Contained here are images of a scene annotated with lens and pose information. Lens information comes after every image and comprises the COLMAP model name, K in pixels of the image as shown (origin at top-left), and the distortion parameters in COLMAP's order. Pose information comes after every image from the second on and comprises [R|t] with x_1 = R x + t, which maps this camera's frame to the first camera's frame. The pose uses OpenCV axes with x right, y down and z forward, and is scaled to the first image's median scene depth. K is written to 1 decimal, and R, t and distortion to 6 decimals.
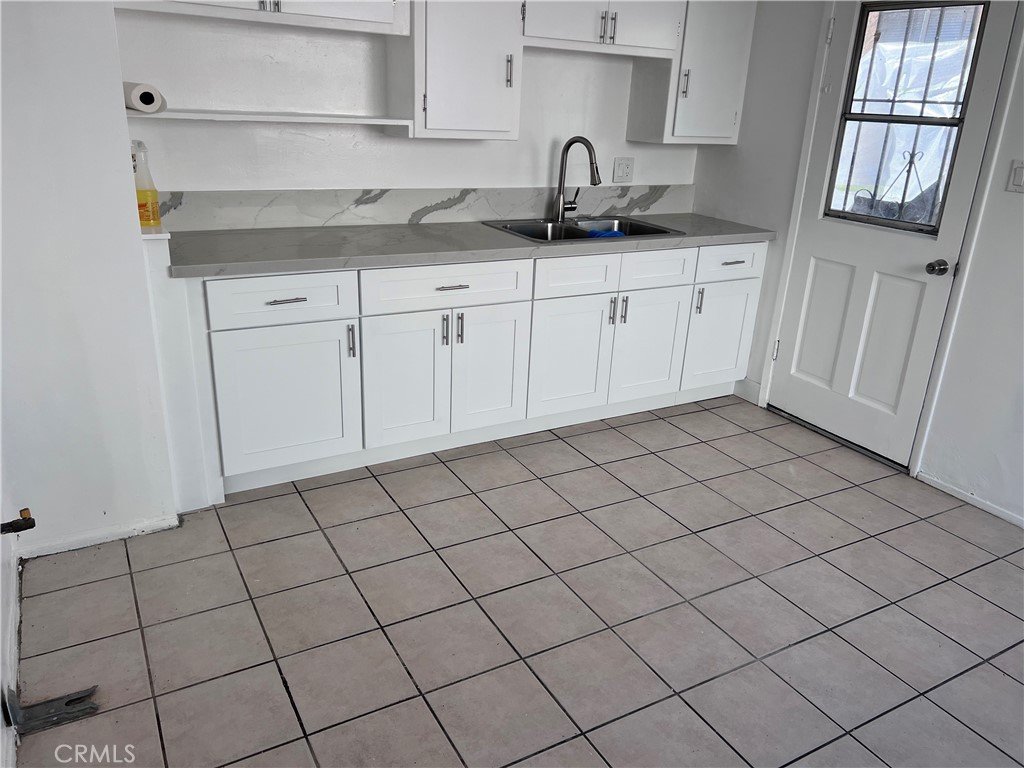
lens RADIAL K [[776.4, 0, 515.5], [0, 776.4, 385.5], [0, 0, 1]] dist [0.056620, -0.061474]
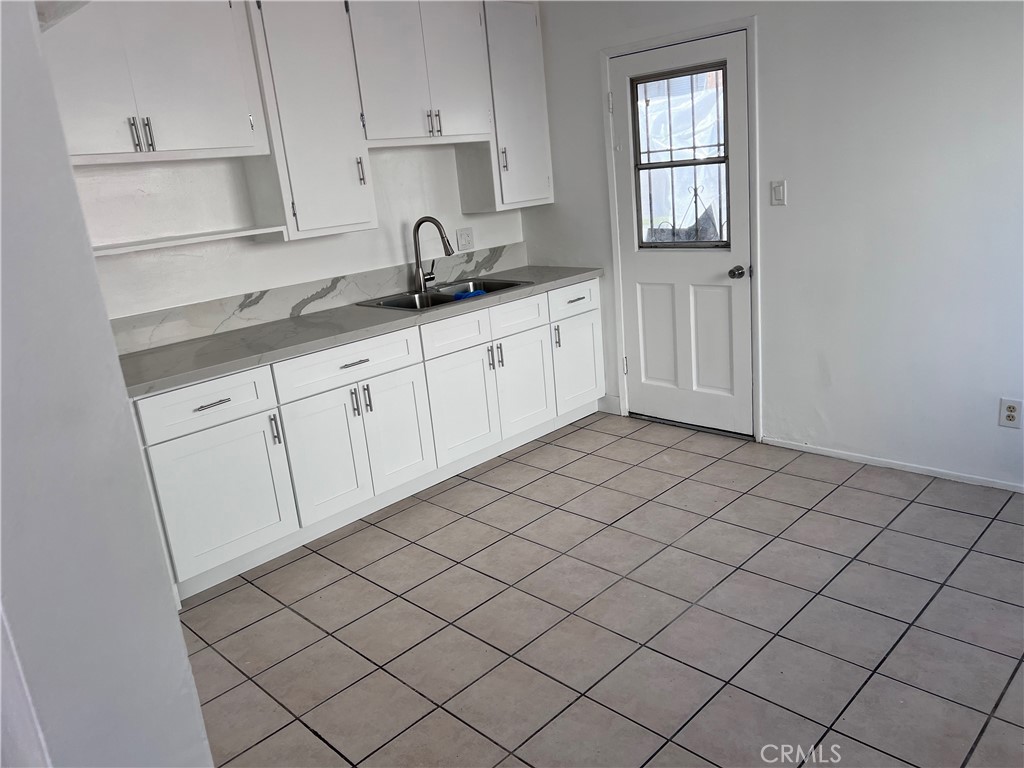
lens RADIAL K [[776.4, 0, 508.8], [0, 776.4, 382.7], [0, 0, 1]] dist [0.056620, -0.061474]
pose [[0.954783, -0.203859, 0.216406, -0.113648], [0.222683, 0.972638, -0.066232, 0.022267], [-0.196983, 0.111427, 0.974054, -0.120213]]
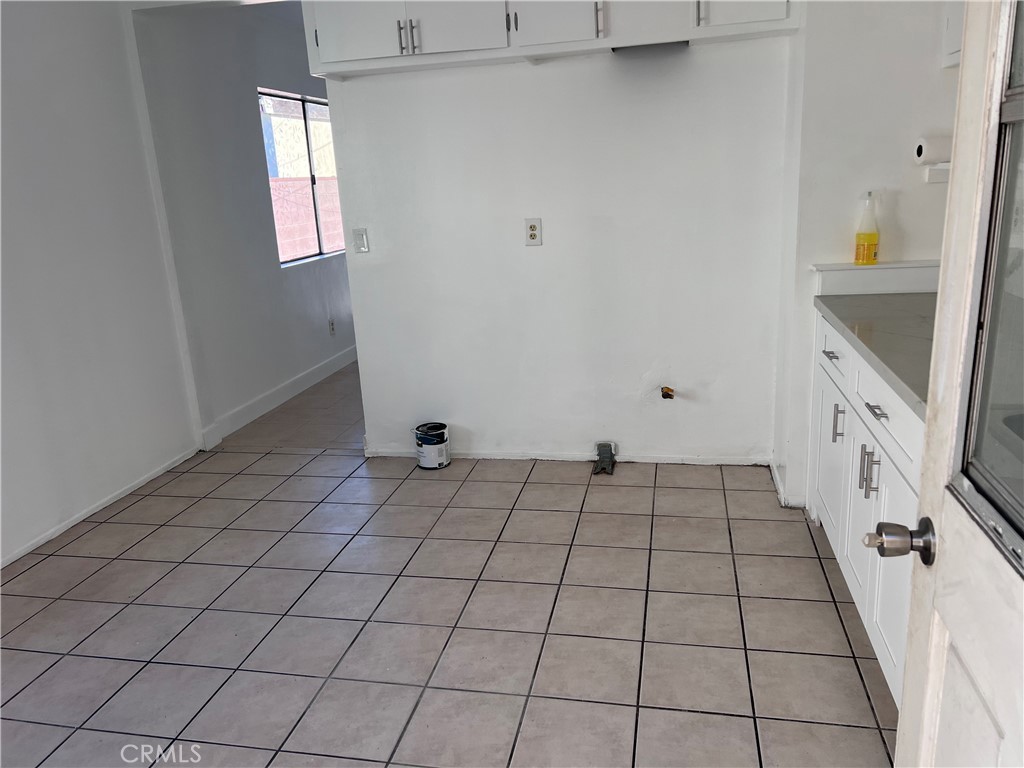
lens RADIAL K [[776.4, 0, 514.0], [0, 776.4, 381.7], [0, 0, 1]] dist [0.056620, -0.061474]
pose [[-0.665676, 0.182915, -0.723476, 0.590348], [-0.239492, 0.865844, 0.439269, -0.361923], [0.706766, 0.465678, -0.532565, 1.102863]]
